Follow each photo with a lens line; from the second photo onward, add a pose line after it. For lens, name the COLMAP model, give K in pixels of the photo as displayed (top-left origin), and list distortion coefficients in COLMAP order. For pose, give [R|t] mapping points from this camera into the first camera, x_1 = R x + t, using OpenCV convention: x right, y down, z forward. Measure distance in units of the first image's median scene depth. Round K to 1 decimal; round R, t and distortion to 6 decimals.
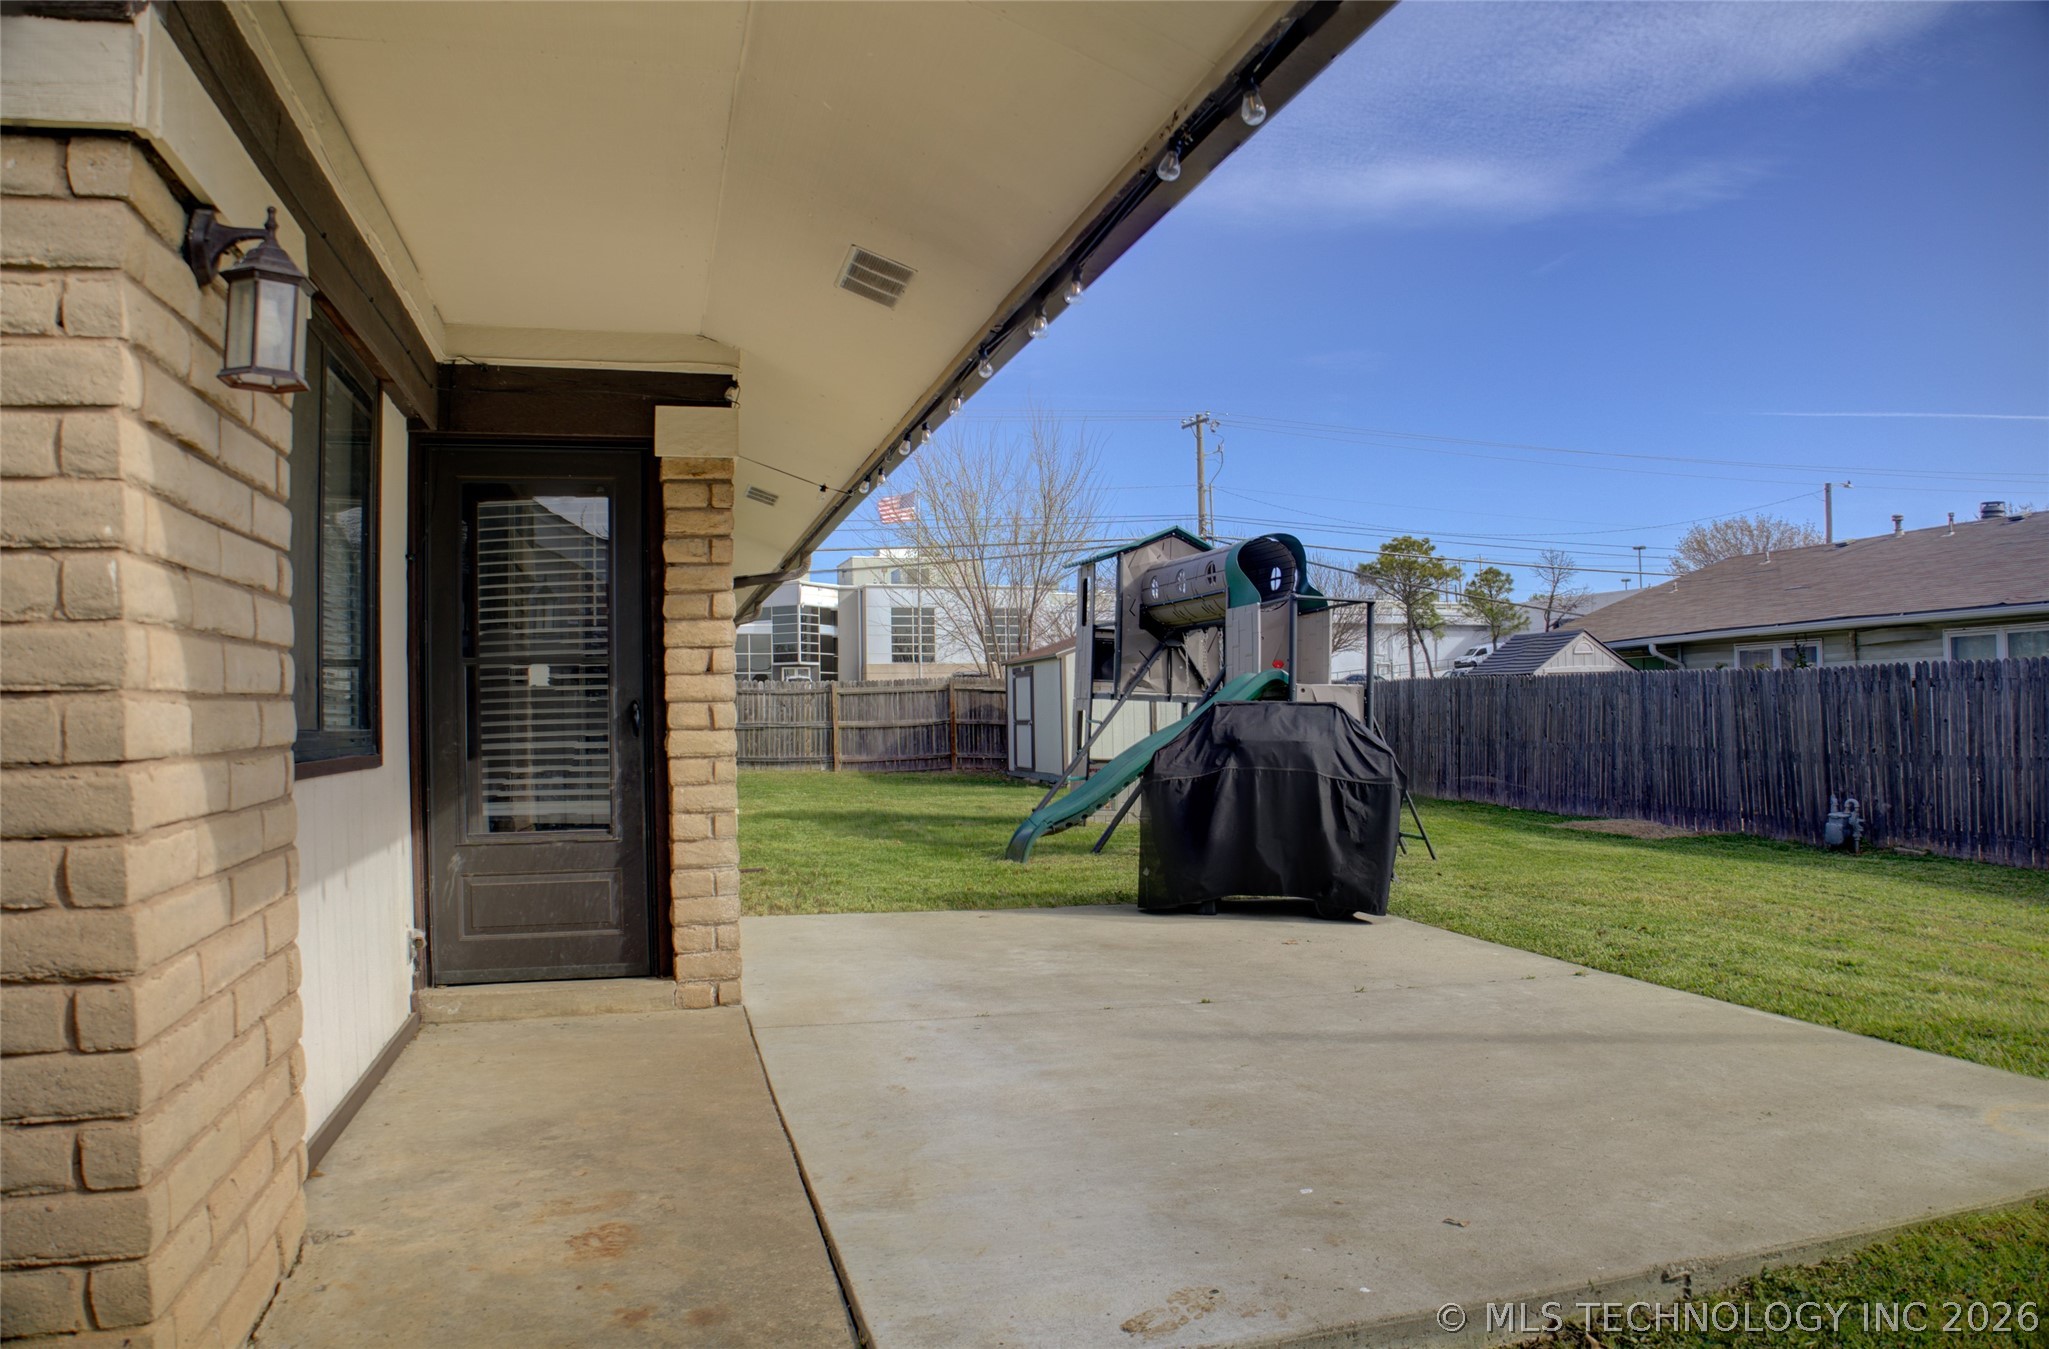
lens RADIAL K [[1391.9, 0, 1024.5], [0, 1391.9, 674.5], [0, 0, 1]] dist [-0.088858, 0.001593]
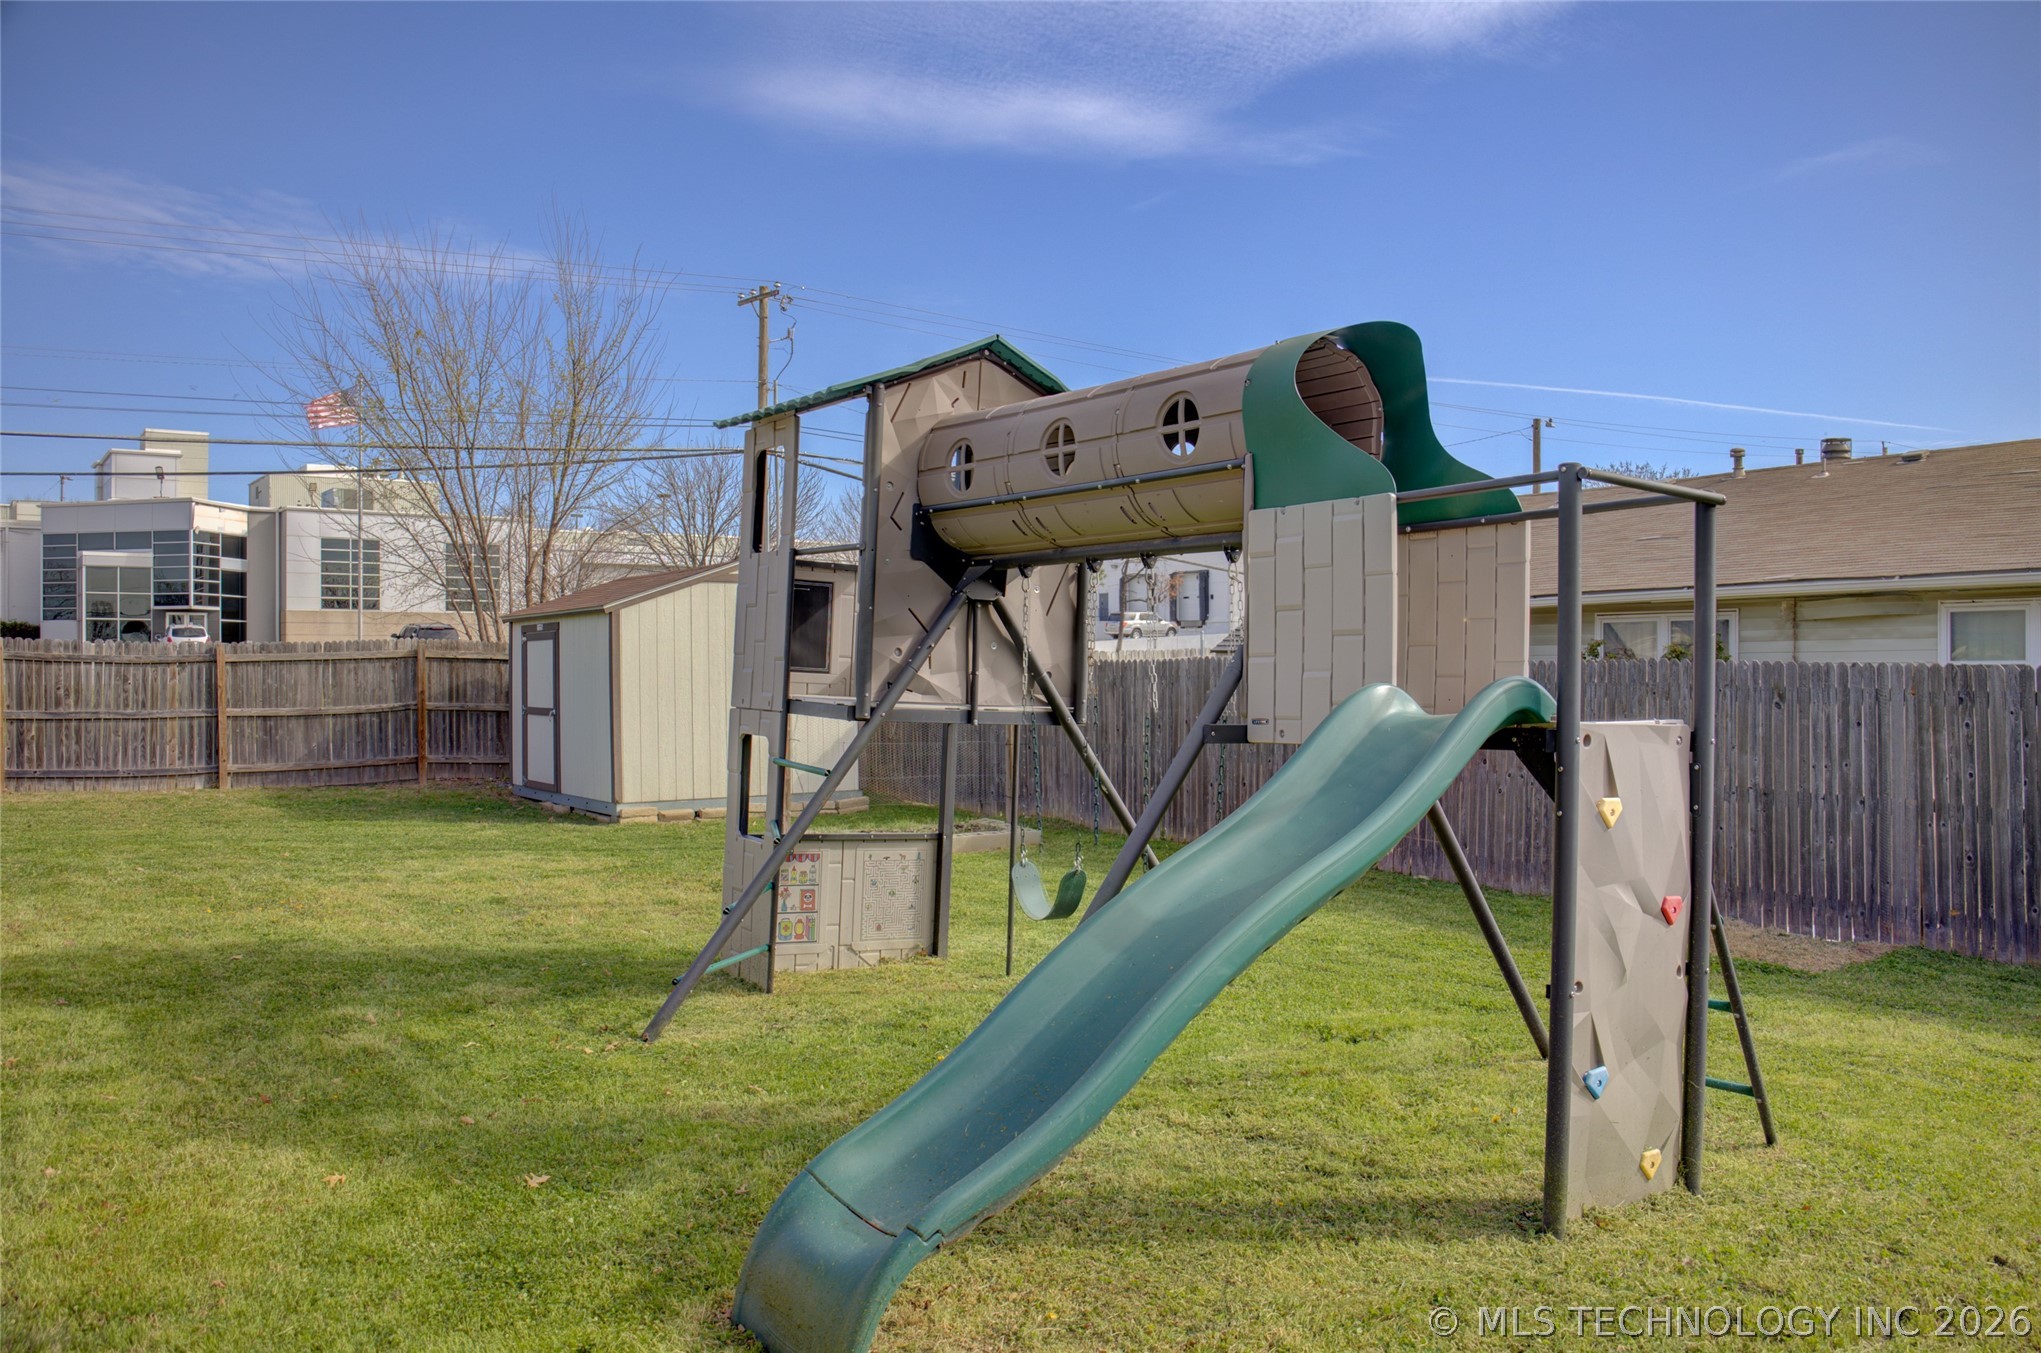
lens RADIAL K [[1619.1, 0, 1020.5], [0, 1619.1, 676.5], [0, 0, 1]] dist [-0.060084, 0.001547]
pose [[0.950157, 0.008795, 0.311648, -0.021142], [-0.017678, 0.999514, 0.025689, -0.004335], [-0.311271, -0.029918, 0.949850, 0.226074]]
